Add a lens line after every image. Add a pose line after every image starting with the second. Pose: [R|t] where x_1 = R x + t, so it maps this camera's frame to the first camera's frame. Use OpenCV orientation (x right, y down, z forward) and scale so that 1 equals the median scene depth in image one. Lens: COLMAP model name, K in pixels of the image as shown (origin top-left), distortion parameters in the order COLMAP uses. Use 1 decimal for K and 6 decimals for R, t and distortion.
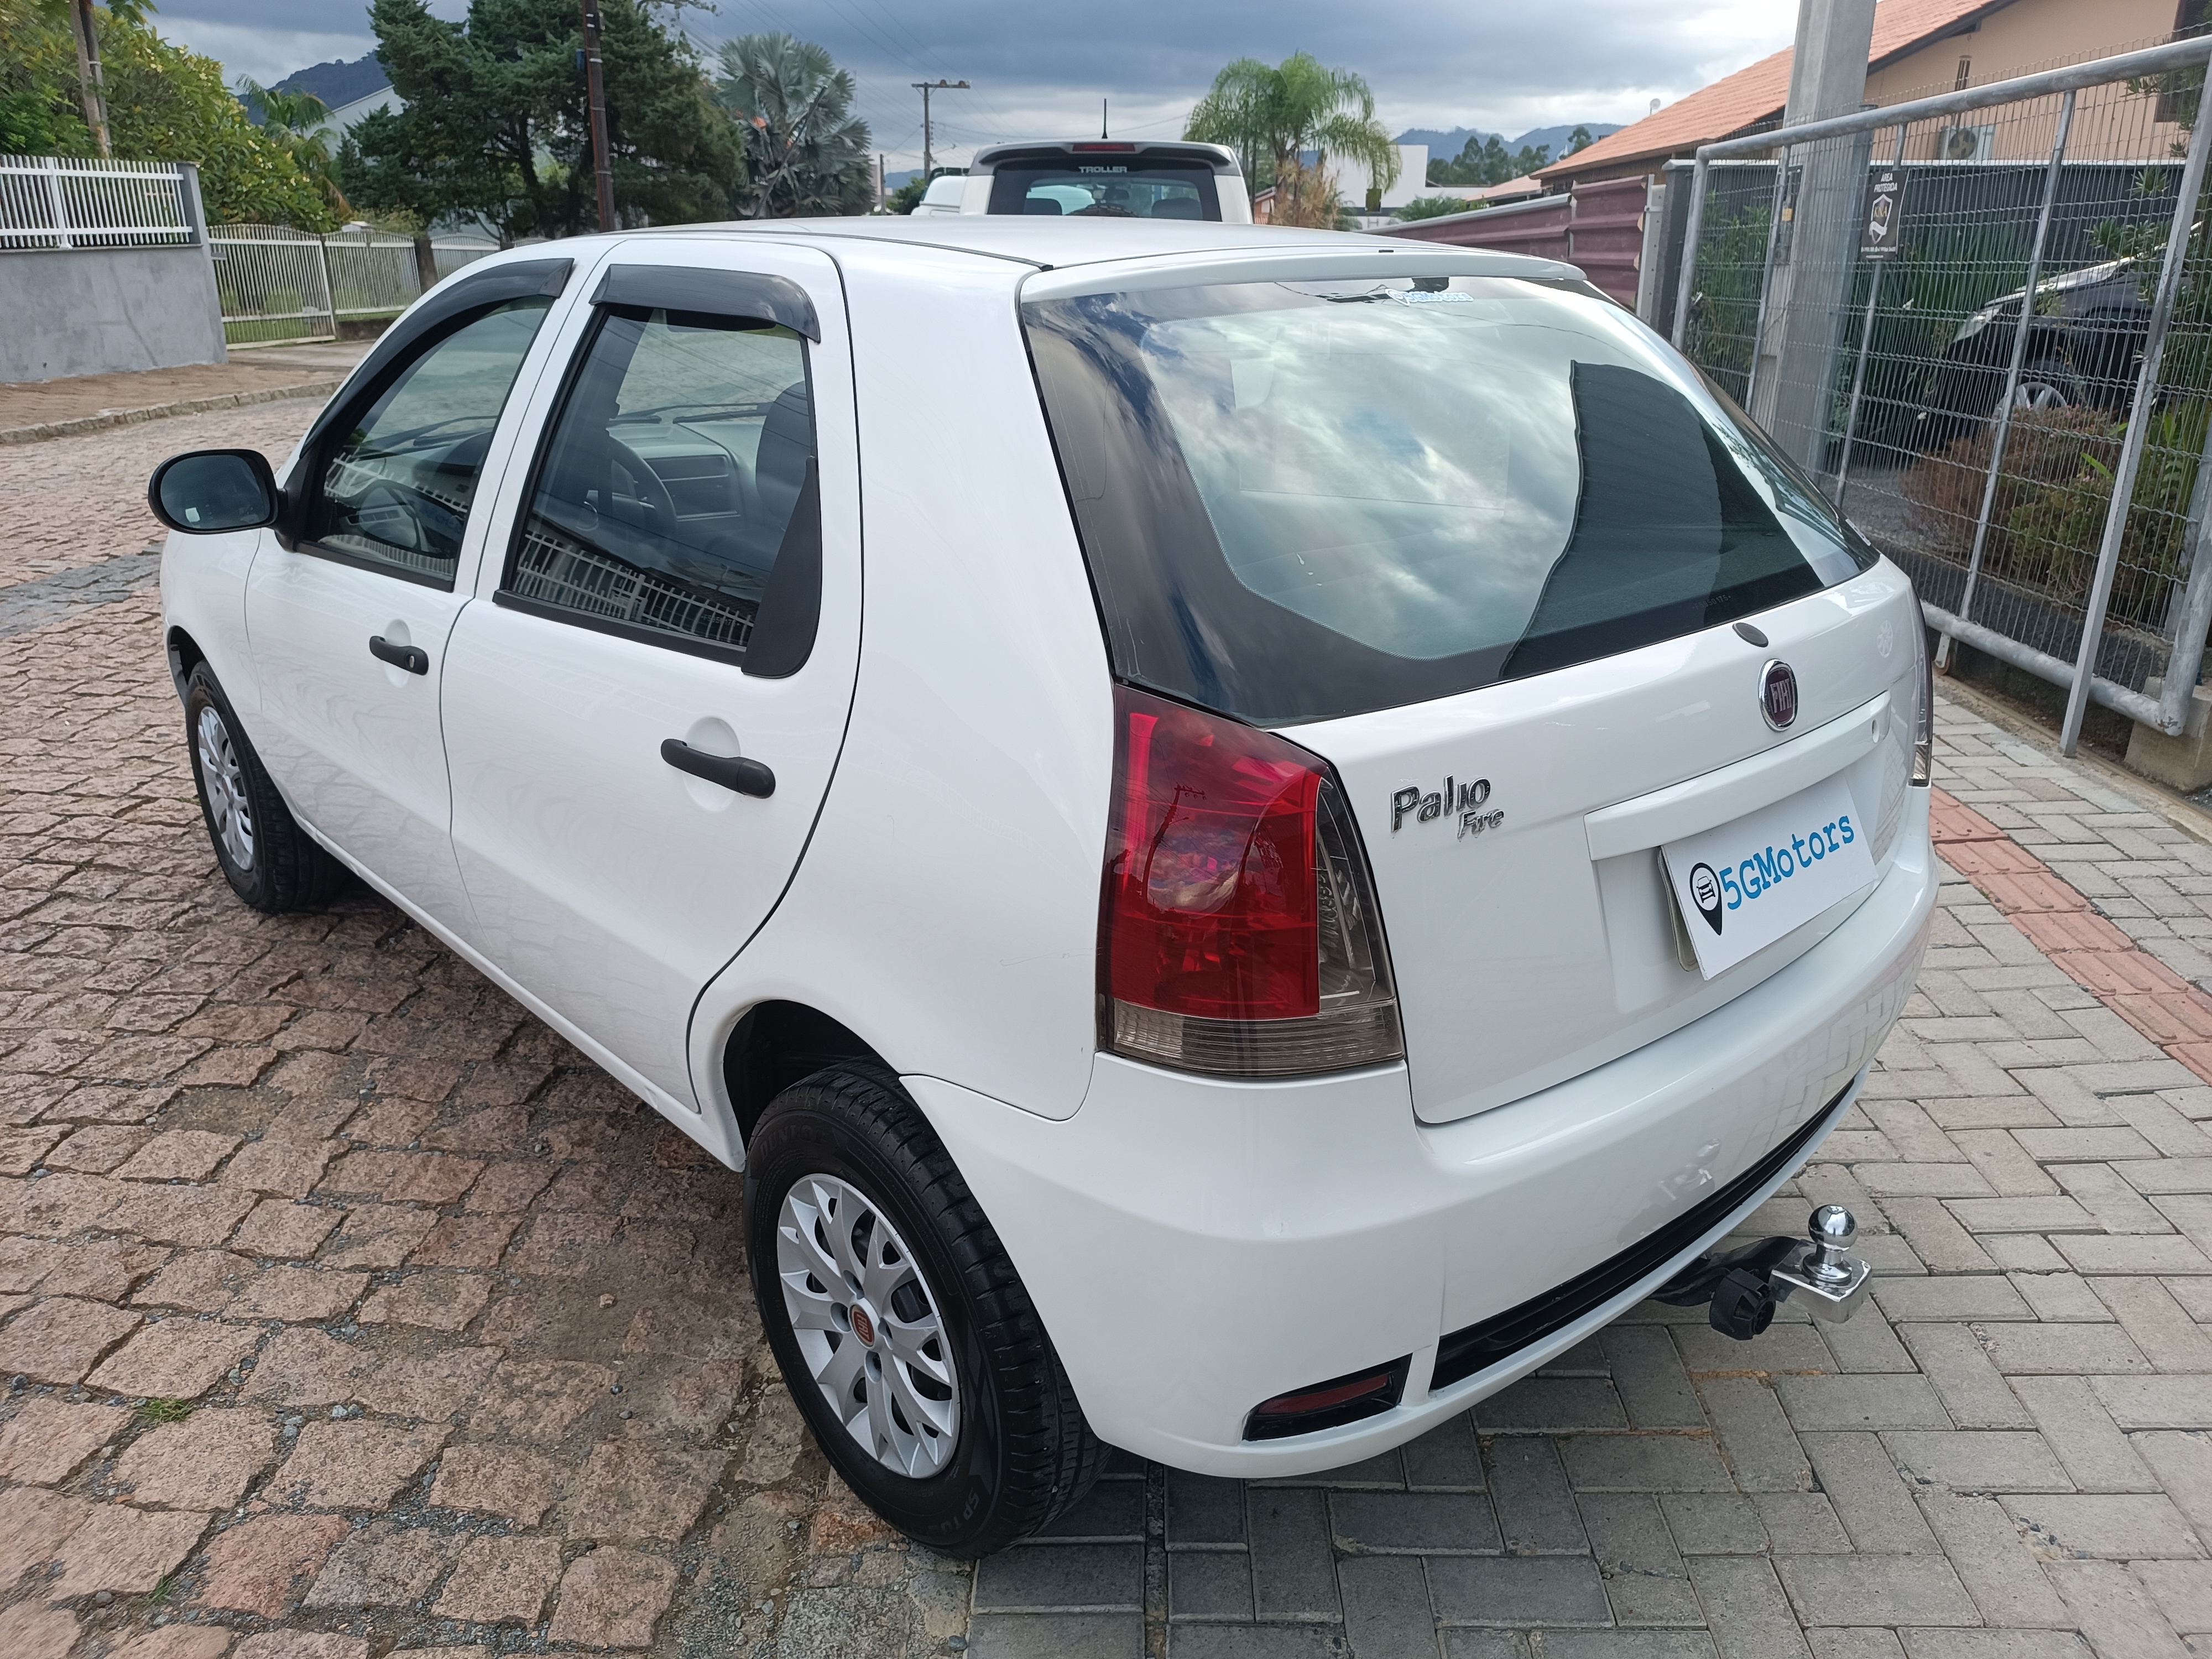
lens RADIAL K [[1594.0, 0, 1106.5], [0, 1594.0, 821.5], [0, 0, 1]] dist [0.022945, -0.018564]
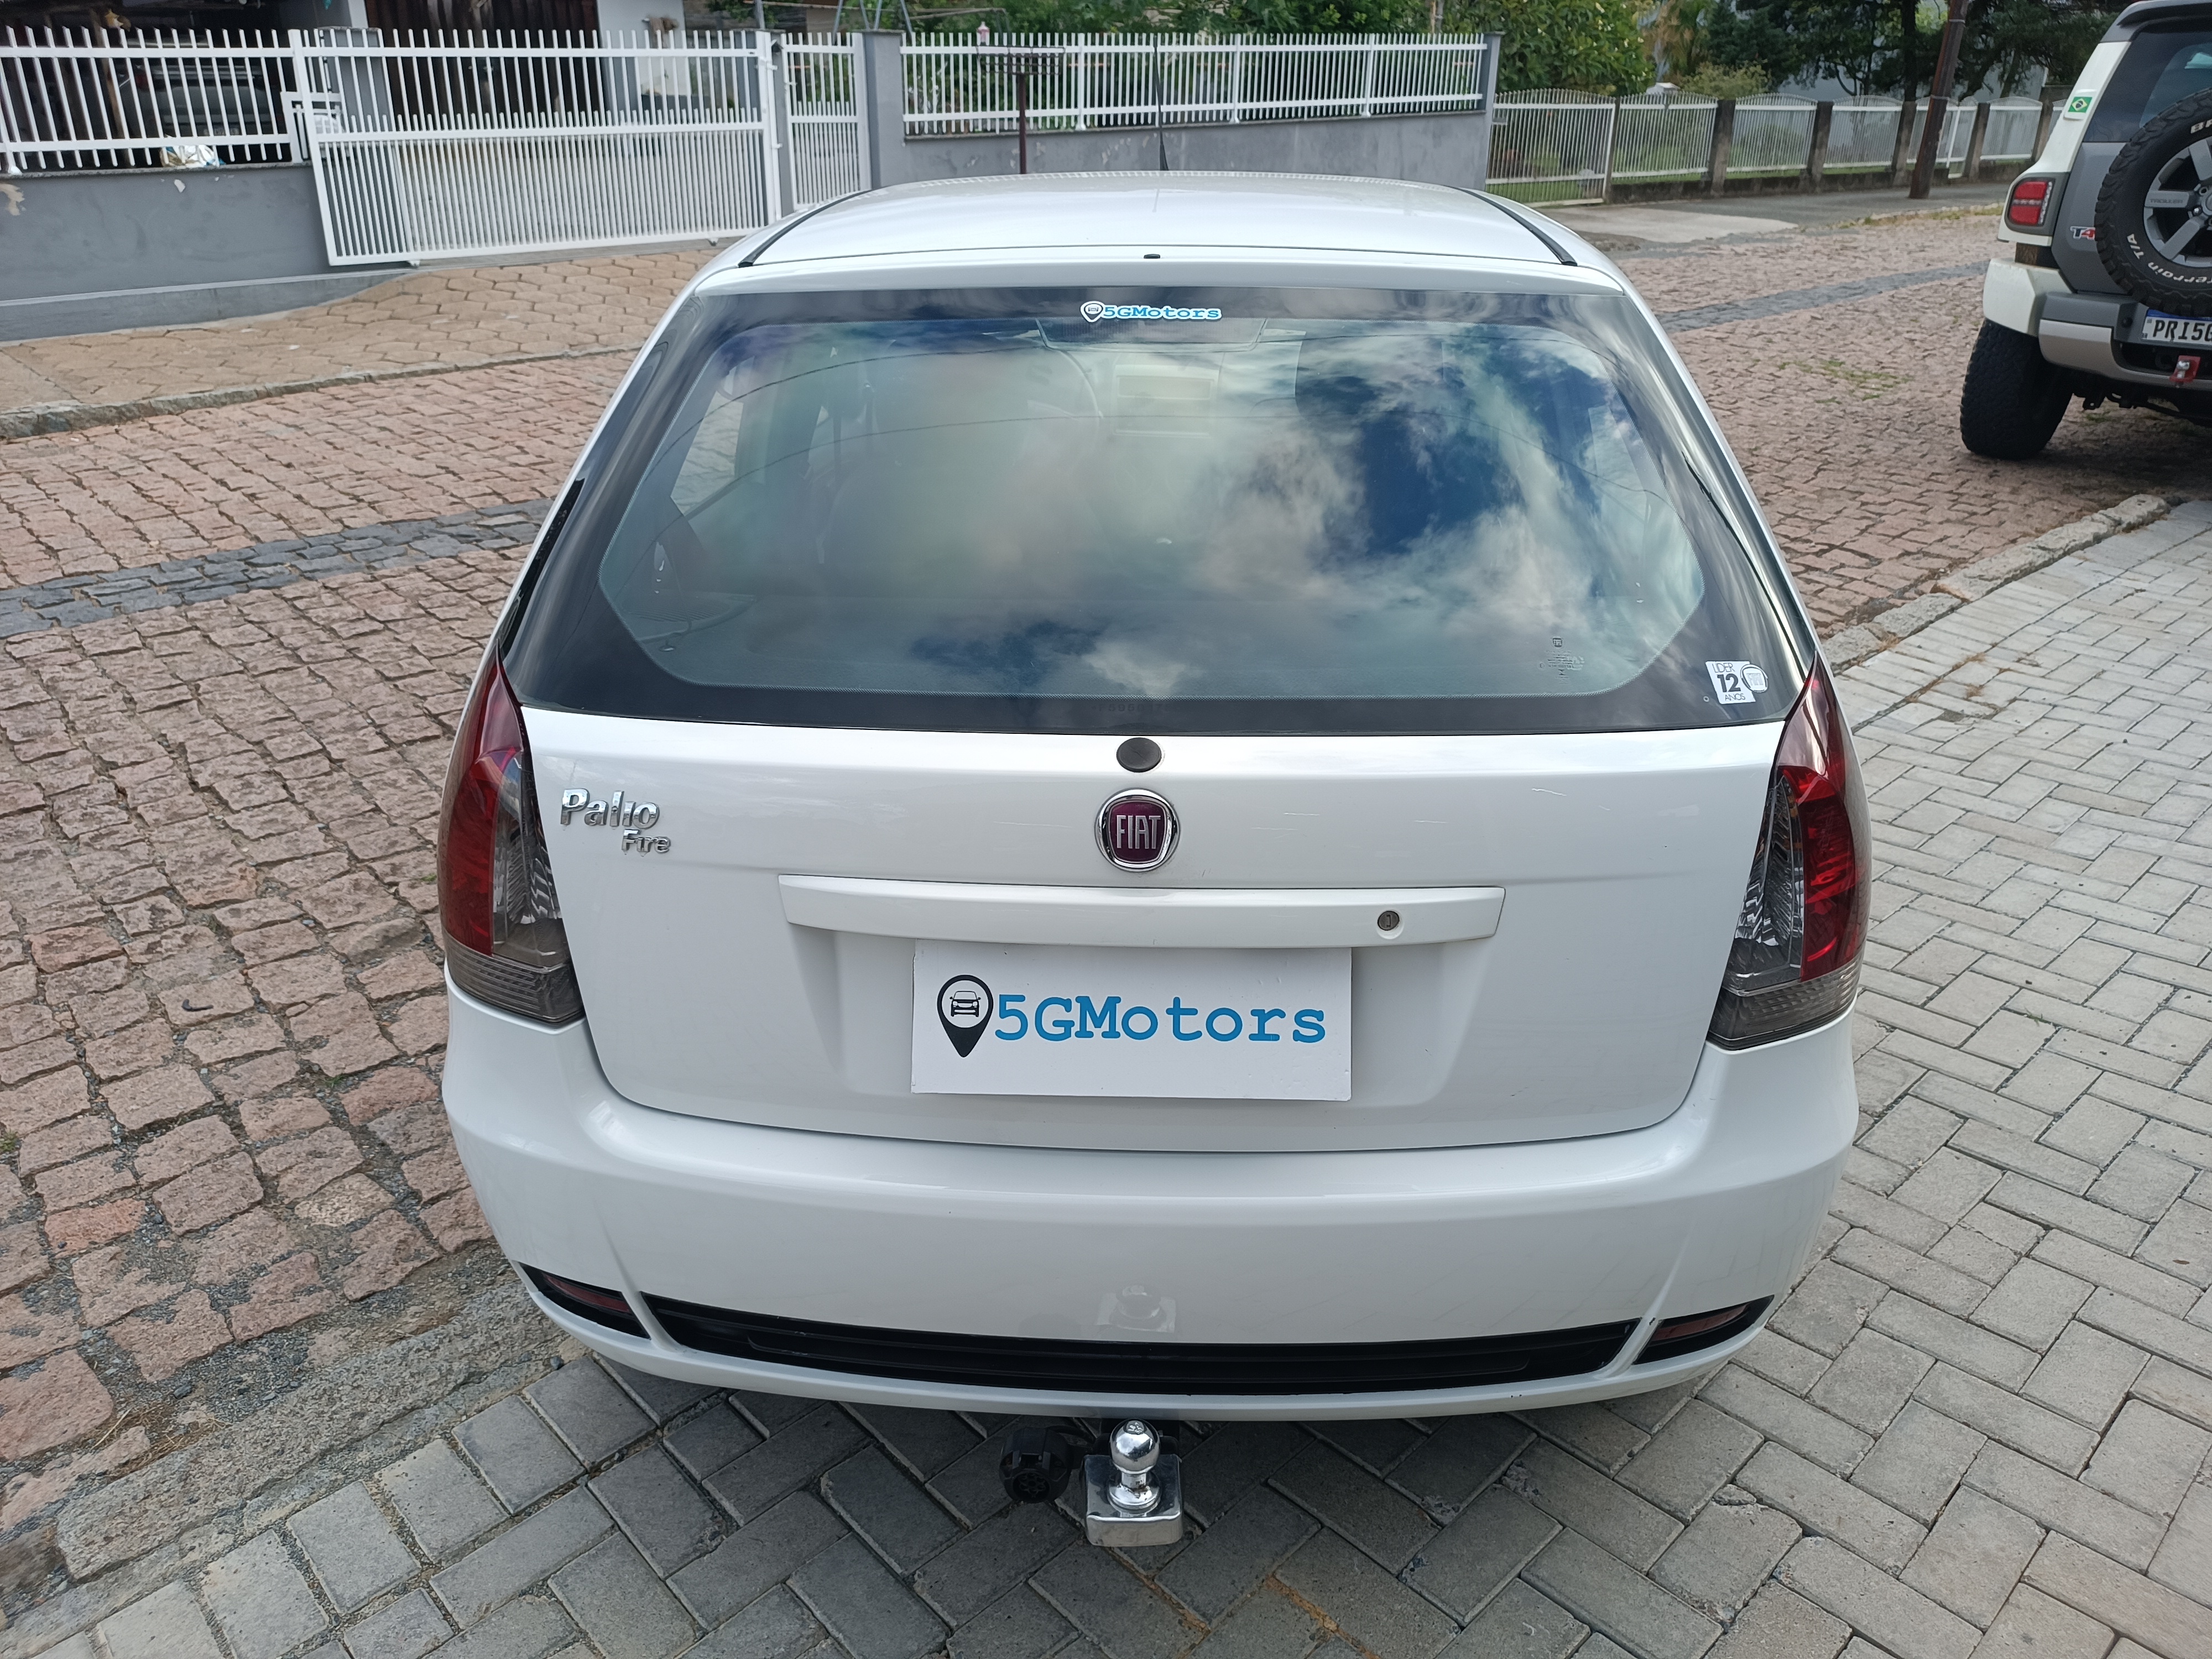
lens RADIAL K [[1594.0, 0, 1106.5], [0, 1594.0, 821.5], [0, 0, 1]] dist [0.022945, -0.018564]
pose [[0.706353, 0.289114, -0.646126, 0.498309], [-0.236154, 0.956741, 0.169934, -0.116719], [0.667306, 0.032552, 0.744072, 0.186019]]
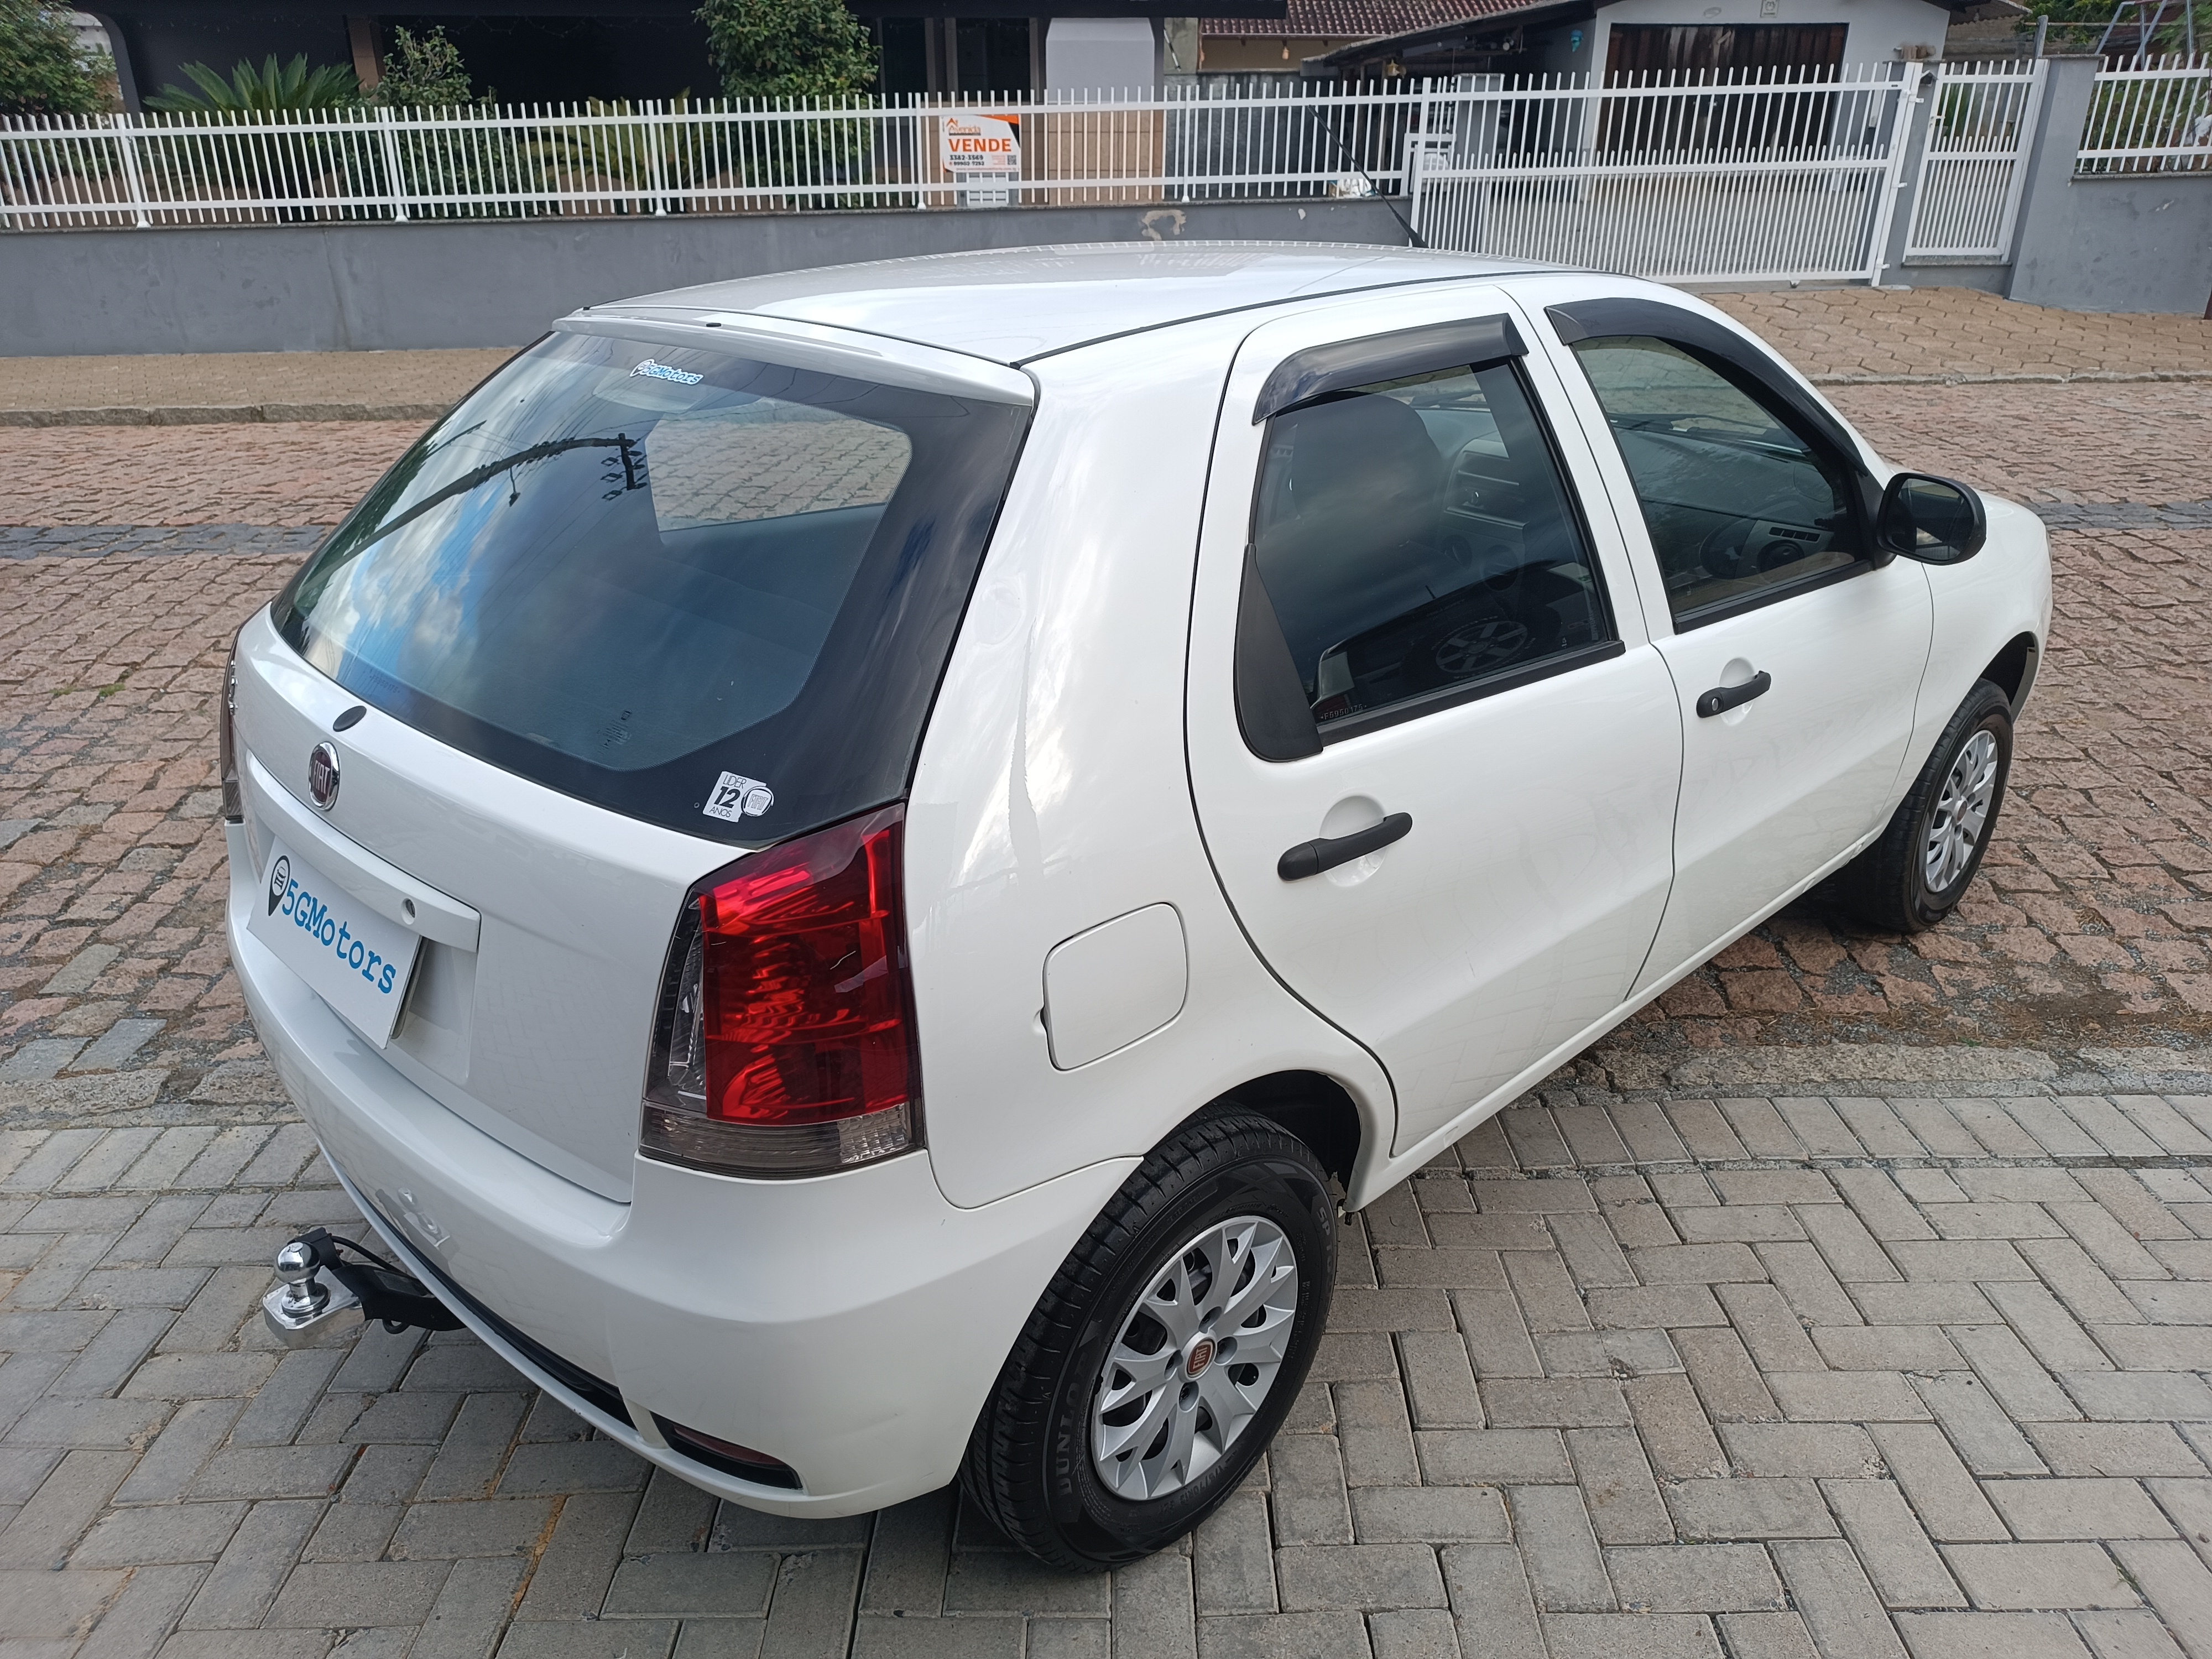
lens RADIAL K [[1594.0, 0, 1106.5], [0, 1594.0, 821.5], [0, 0, 1]] dist [0.022945, -0.018564]
pose [[0.031980, 0.393244, -0.918878, 0.737568], [-0.331078, 0.871613, 0.361493, -0.314322], [0.943061, 0.292660, 0.158069, 0.691853]]
